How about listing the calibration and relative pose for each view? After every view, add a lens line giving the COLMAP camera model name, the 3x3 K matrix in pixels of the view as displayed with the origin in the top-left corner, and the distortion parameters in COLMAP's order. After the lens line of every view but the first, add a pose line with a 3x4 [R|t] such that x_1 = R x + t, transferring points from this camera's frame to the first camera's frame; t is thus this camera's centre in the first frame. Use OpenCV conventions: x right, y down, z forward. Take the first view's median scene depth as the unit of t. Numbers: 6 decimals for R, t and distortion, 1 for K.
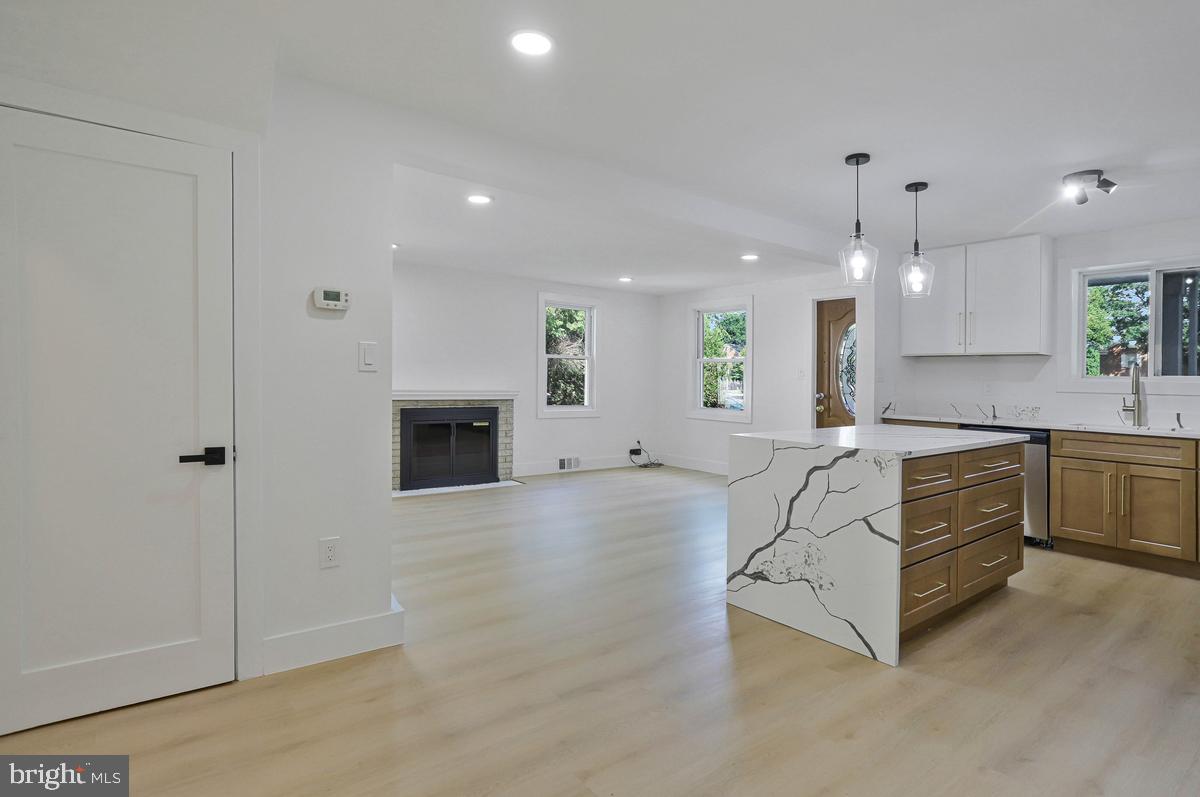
lens RADIAL K [[601.4, 0, 598.8], [0, 601.4, 421.1], [0, 0, 1]] dist [-0.001694, 0.000320]
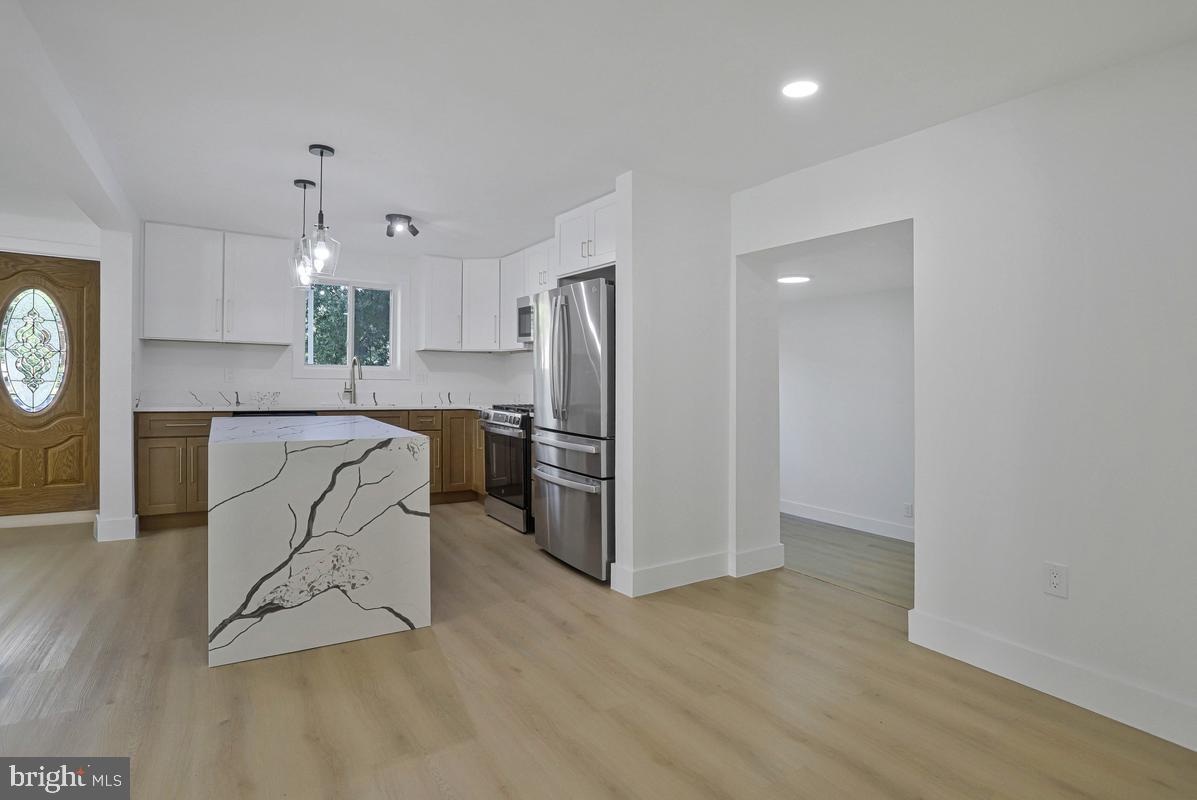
lens RADIAL K [[613.5, 0, 596.4], [0, 613.5, 373.9], [0, 0, 1]] dist [-0.001165, -0.000166]
pose [[0.130734, -0.007711, 0.991387, -0.514291], [0.052844, 0.998602, 0.000798, -0.042474], [-0.990008, 0.052285, 0.130959, 0.429861]]
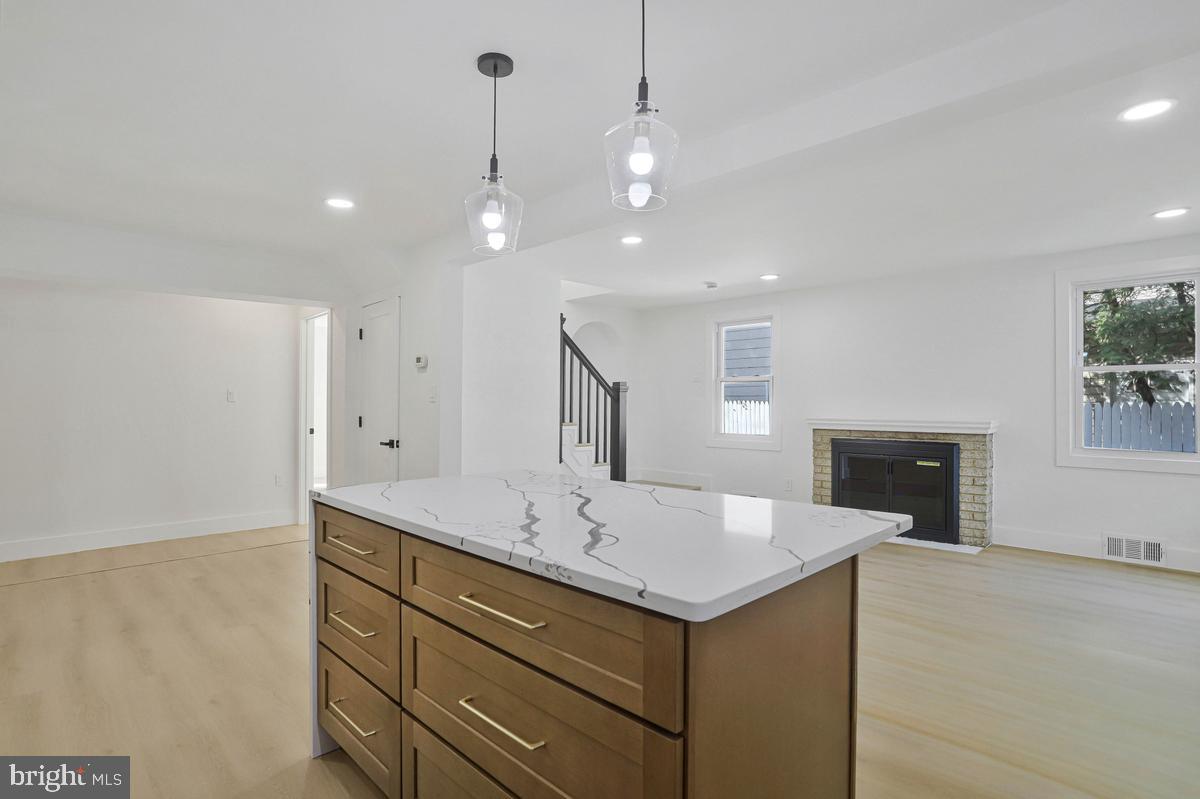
lens RADIAL K [[593.3, 0, 626.4], [0, 593.3, 414.1], [0, 0, 1]] dist [-0.044688, 0.000483]
pose [[0.114831, -0.003942, -0.993377, 1.081216], [-0.063961, 0.997888, -0.011354, -0.053763], [0.991324, 0.064841, 0.114336, 1.086037]]
